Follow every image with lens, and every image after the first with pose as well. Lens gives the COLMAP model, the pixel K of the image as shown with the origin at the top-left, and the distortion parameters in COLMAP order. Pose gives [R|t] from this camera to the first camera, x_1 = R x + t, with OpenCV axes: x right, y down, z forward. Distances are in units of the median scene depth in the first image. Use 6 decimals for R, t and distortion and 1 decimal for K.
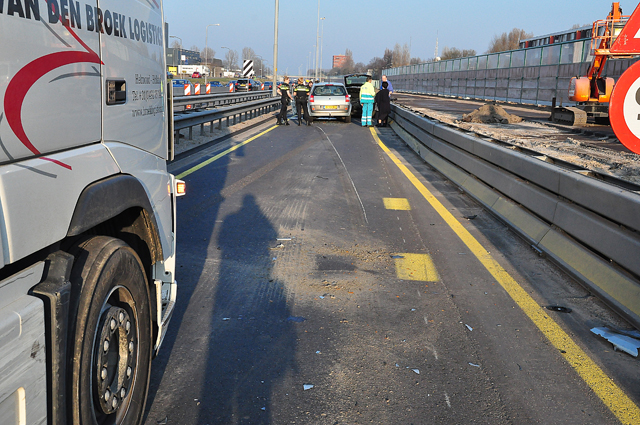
lens RADIAL K [[735.5, 0, 321.1], [0, 735.5, 213.2], [0, 0, 1]] dist [-0.006575, 0.000000]
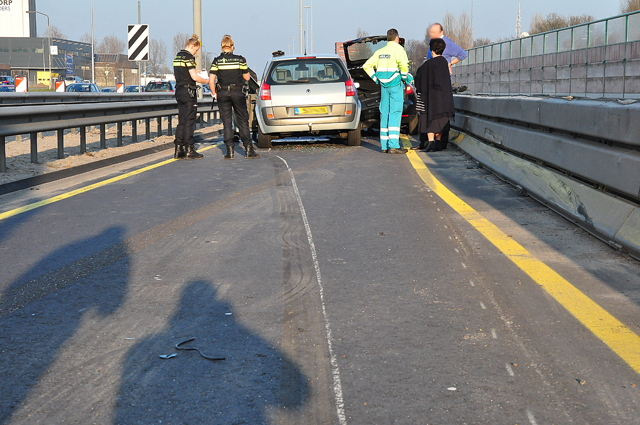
lens RADIAL K [[1318.6, 0, 319.2], [0, 1318.6, 212.5], [0, 0, 1]] dist [0.194484, 0.000000]
pose [[0.999082, -0.042811, -0.001415, 0.016071], [0.042544, 0.995611, -0.083358, -0.022967], [0.004978, 0.083221, 0.996519, 0.253645]]
